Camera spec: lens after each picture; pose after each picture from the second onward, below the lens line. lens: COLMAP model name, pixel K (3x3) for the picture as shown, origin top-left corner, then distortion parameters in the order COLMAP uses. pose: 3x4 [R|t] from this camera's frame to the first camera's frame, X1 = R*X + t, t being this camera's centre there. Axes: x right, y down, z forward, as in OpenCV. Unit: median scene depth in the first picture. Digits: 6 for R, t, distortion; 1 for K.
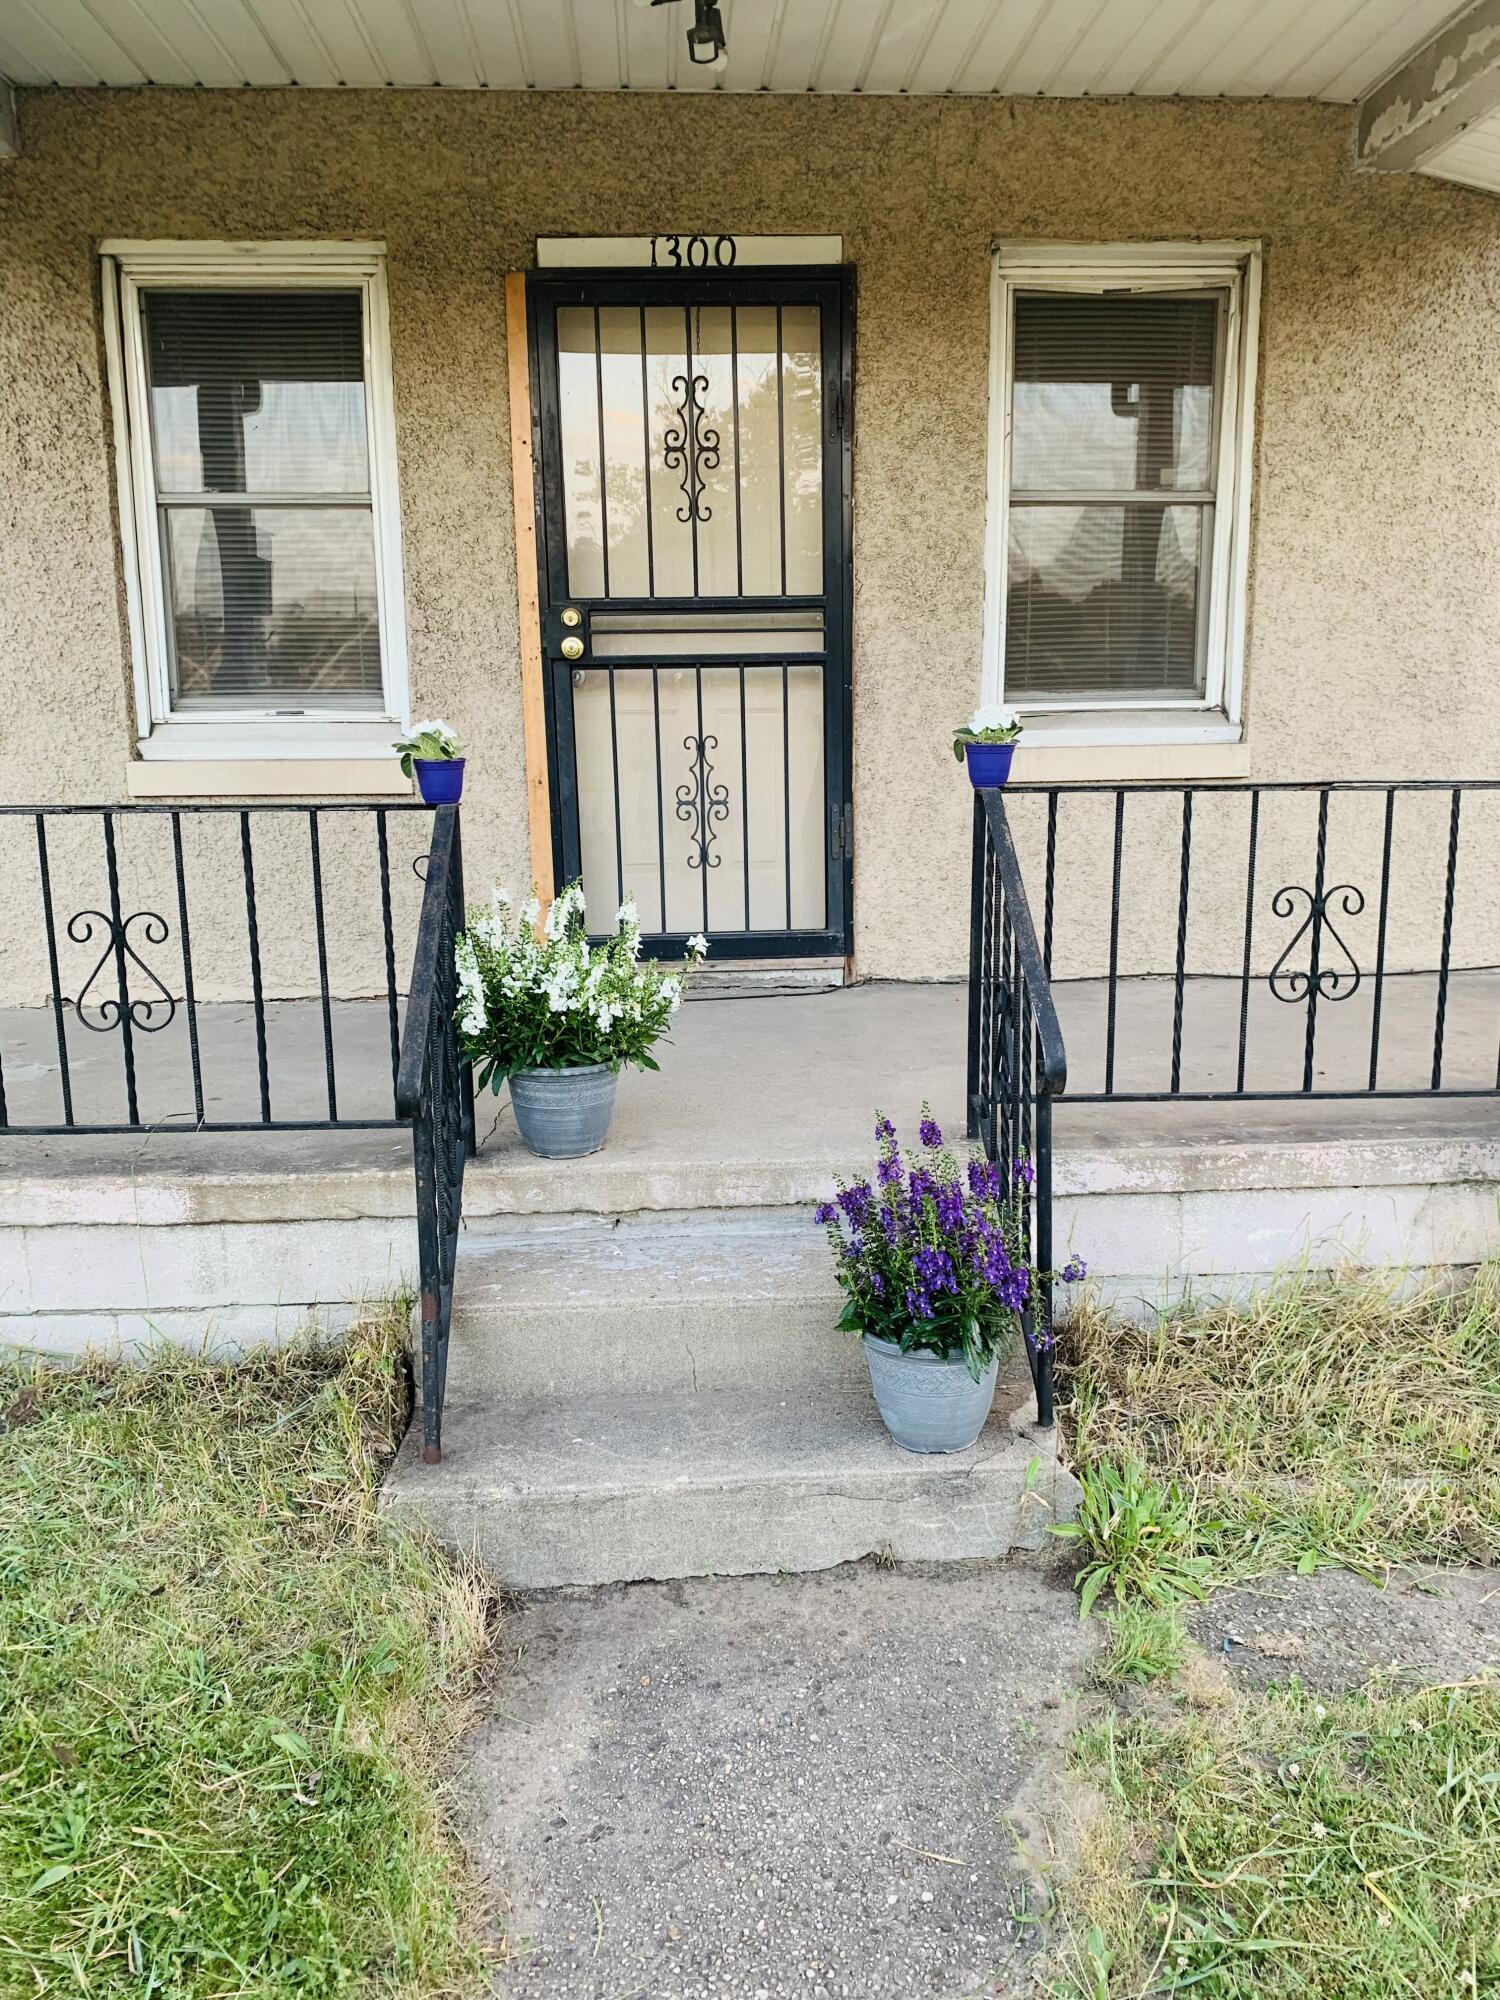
lens RADIAL K [[1517.8, 0, 750.0], [0, 1517.8, 1000.0], [0, 0, 1]] dist [0.003206, 0.007516]
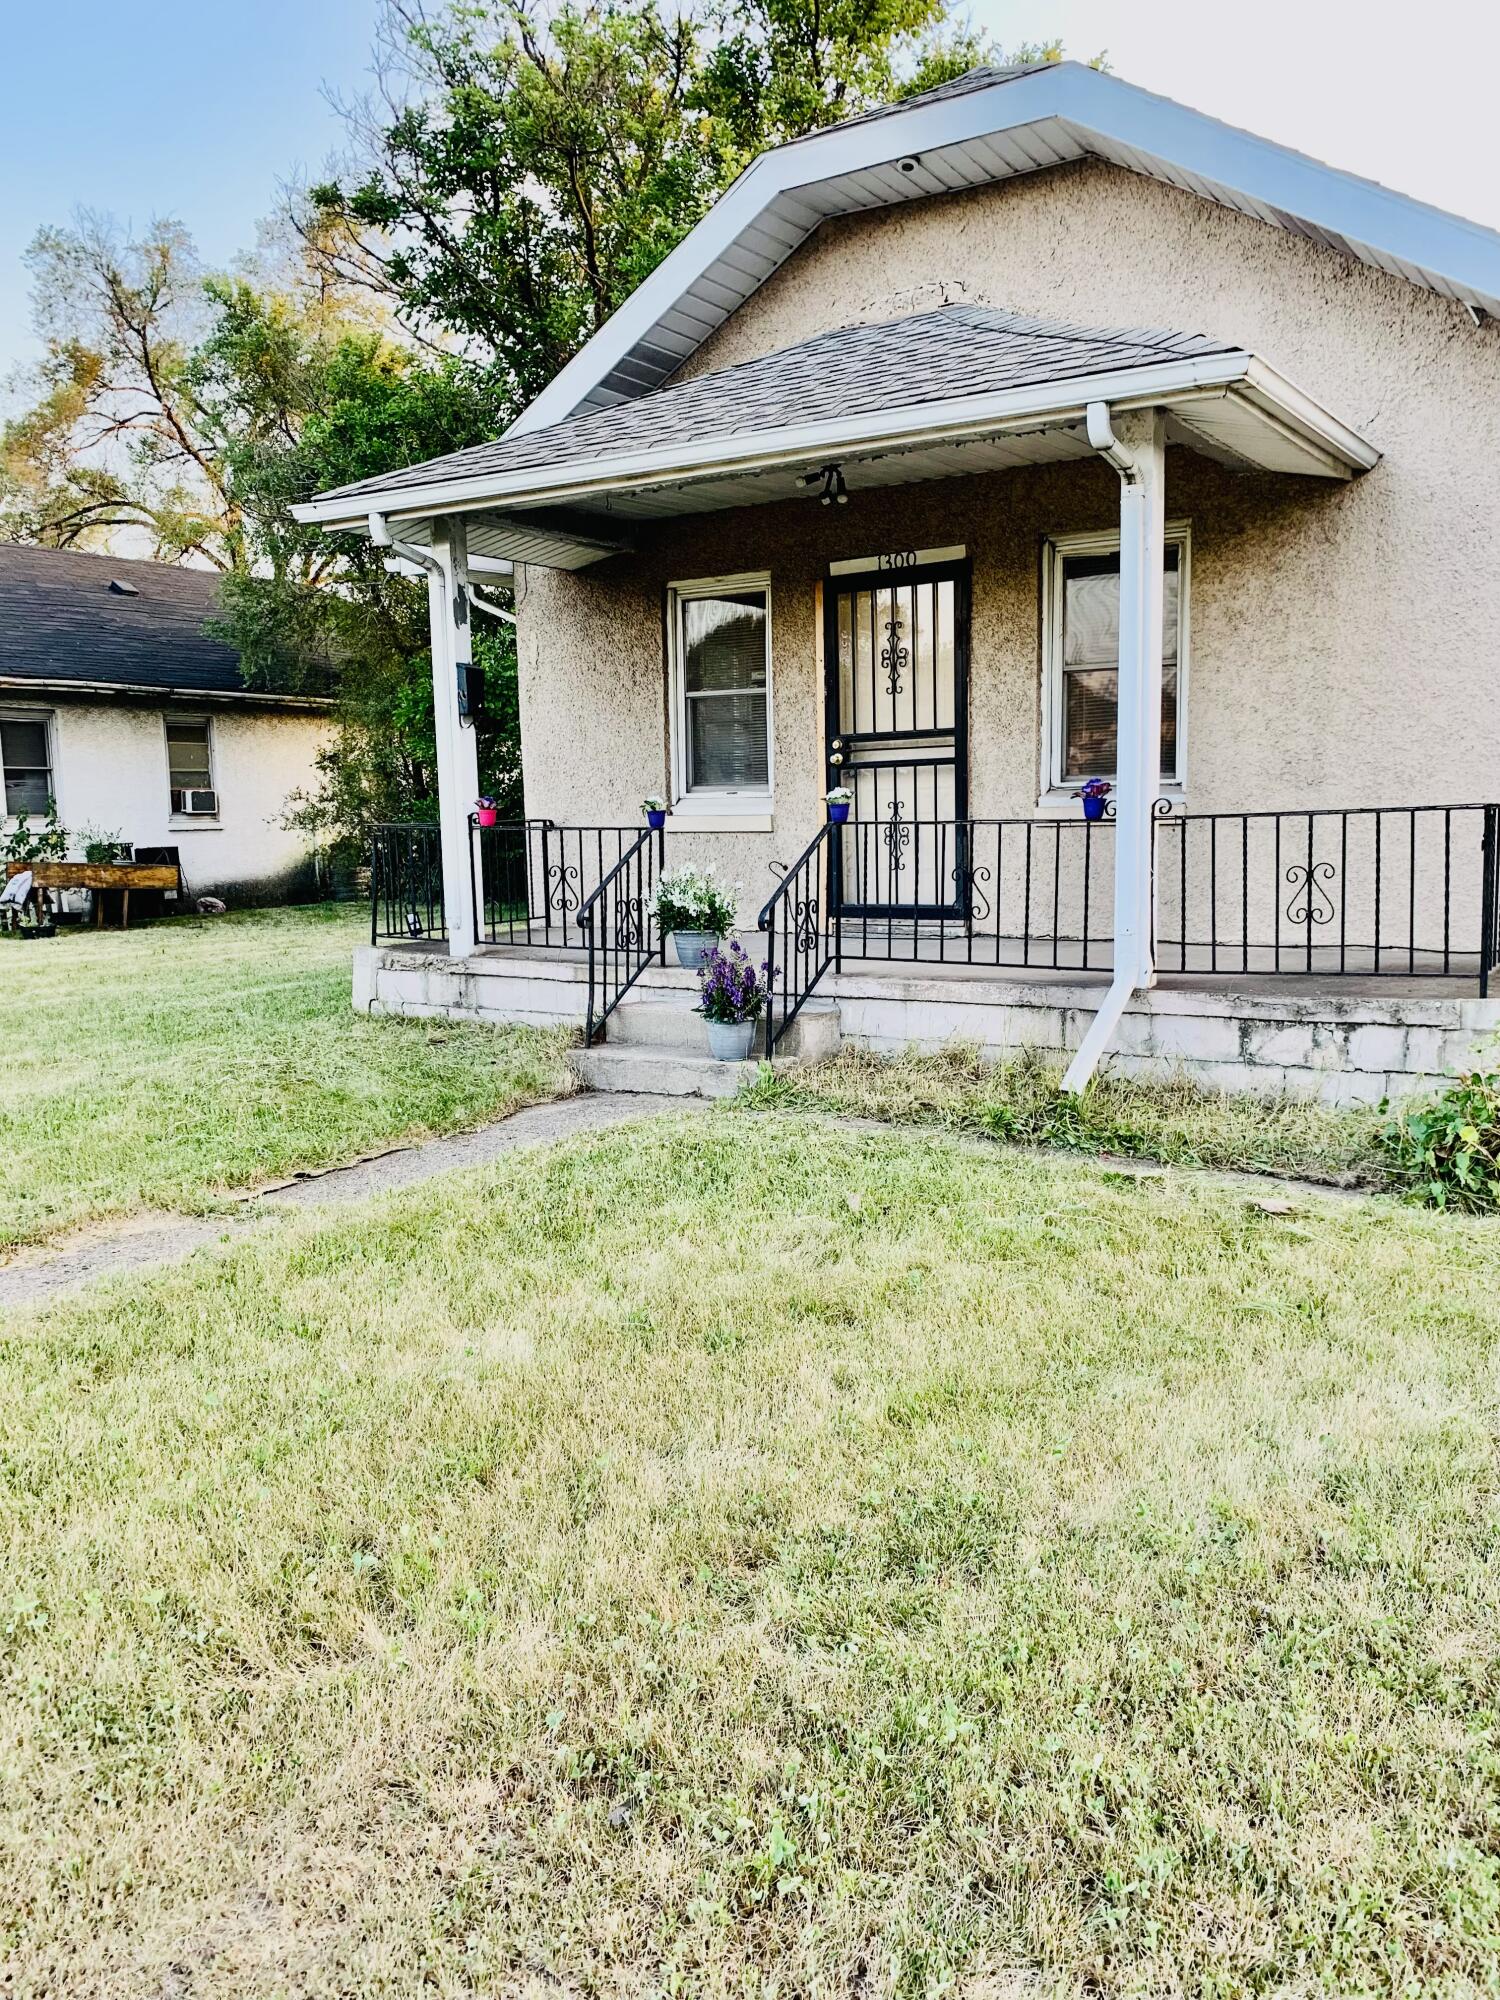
lens RADIAL K [[1517.8, 0, 750.0], [0, 1517.8, 1000.0], [0, 0, 1]] dist [0.003206, 0.007516]
pose [[0.809809, 0.069123, -0.582607, 0.977013], [-0.096273, 0.995231, -0.015739, 0.127519], [0.578741, 0.068835, 0.812601, -0.671707]]
